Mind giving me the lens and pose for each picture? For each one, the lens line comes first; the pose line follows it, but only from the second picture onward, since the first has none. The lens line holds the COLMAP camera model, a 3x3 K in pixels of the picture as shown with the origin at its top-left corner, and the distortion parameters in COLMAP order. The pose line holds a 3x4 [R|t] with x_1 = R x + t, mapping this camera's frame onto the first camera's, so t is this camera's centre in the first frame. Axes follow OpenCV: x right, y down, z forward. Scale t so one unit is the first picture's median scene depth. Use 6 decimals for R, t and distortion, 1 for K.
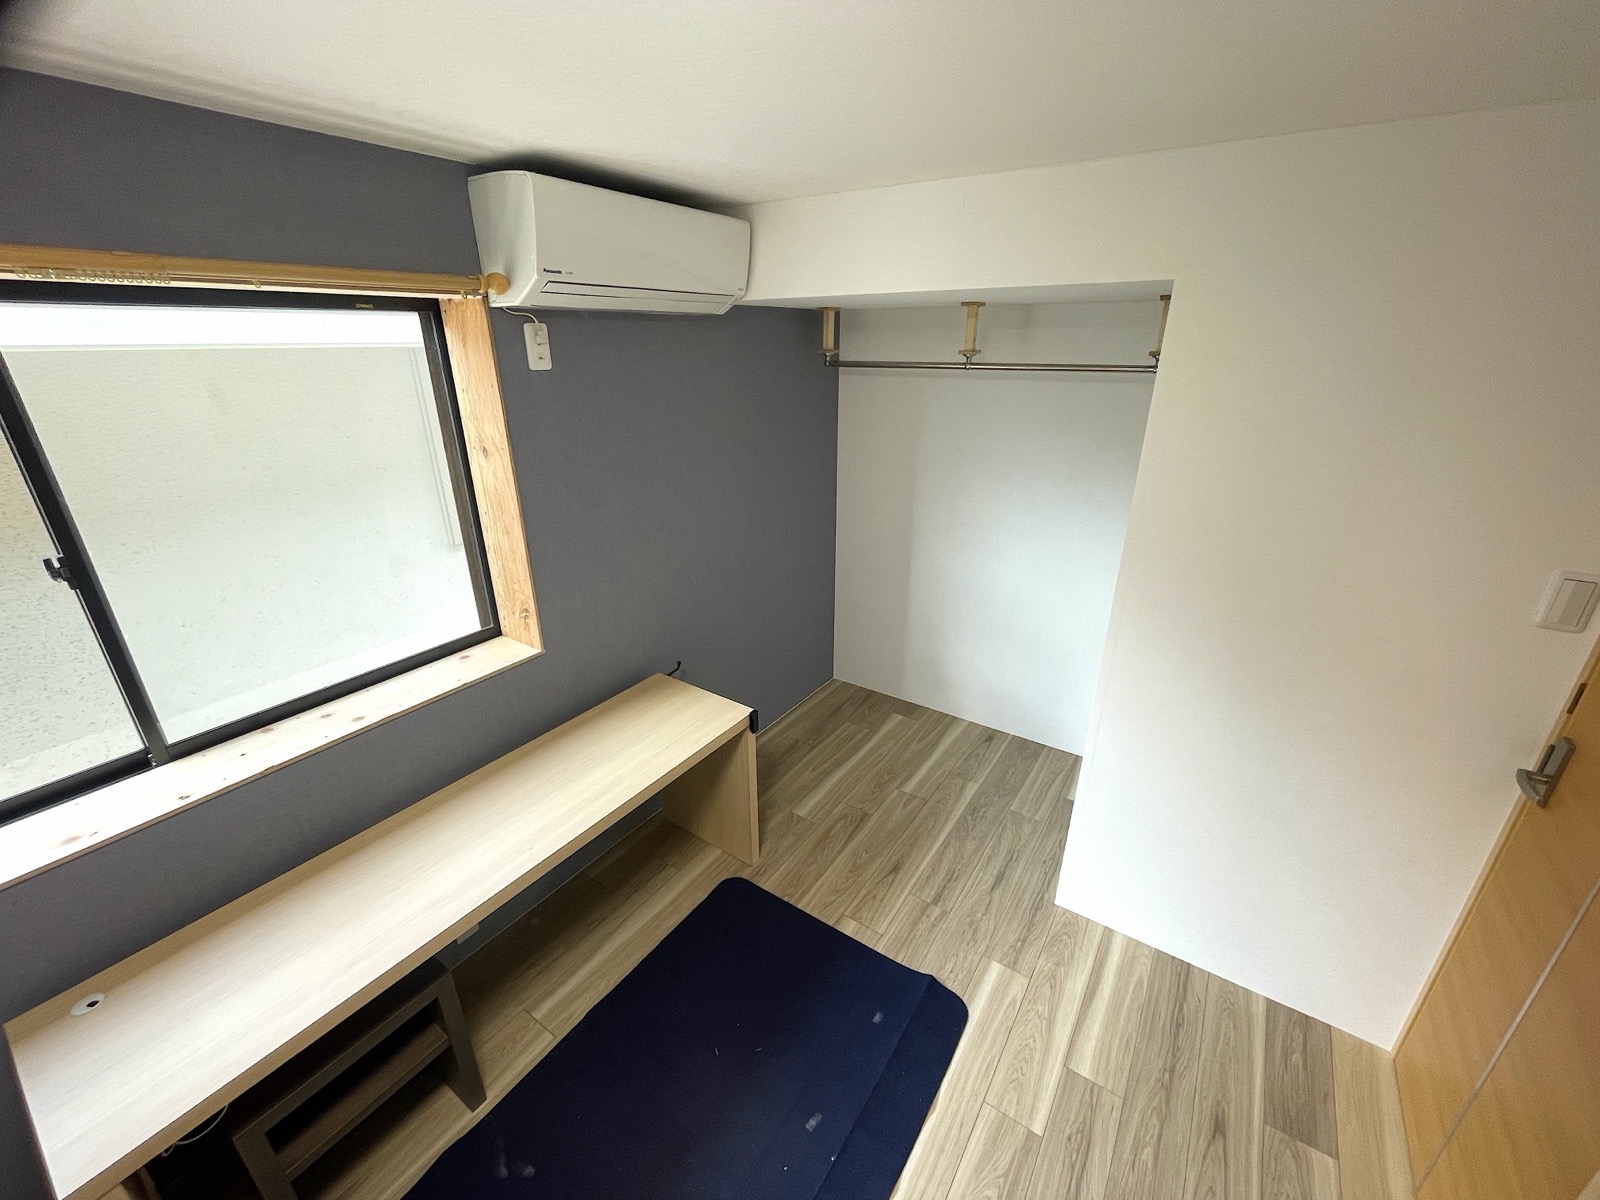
lens RADIAL K [[650.8, 0, 802.0], [0, 650.8, 596.5], [0, 0, 1]] dist [-0.002244, -0.000111]
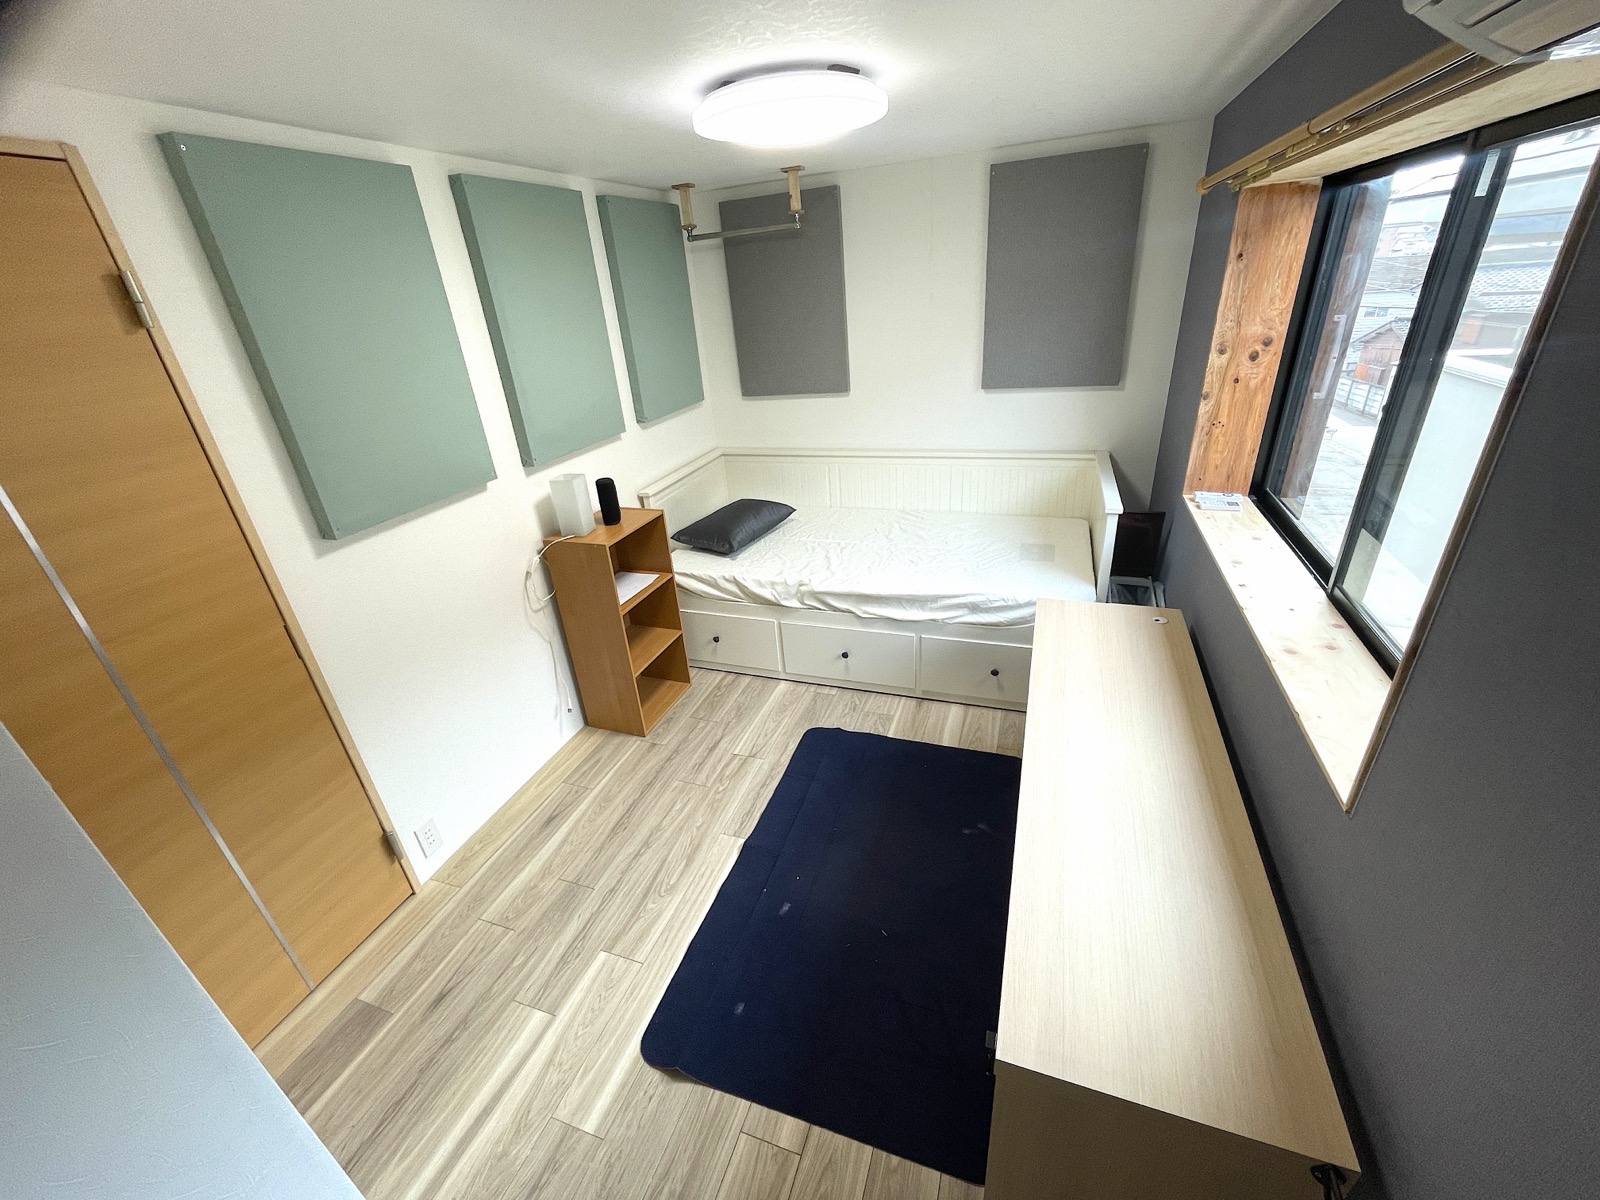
lens RADIAL K [[650.8, 0, 801.2], [0, 650.8, 600.3], [0, 0, 1]] dist [-0.002244, -0.000111]
pose [[-0.965693, 0.174403, -0.192410, 0.127588], [-0.022919, 0.680800, 0.732111, -0.521440], [0.258675, 0.711404, -0.653446, 1.434832]]
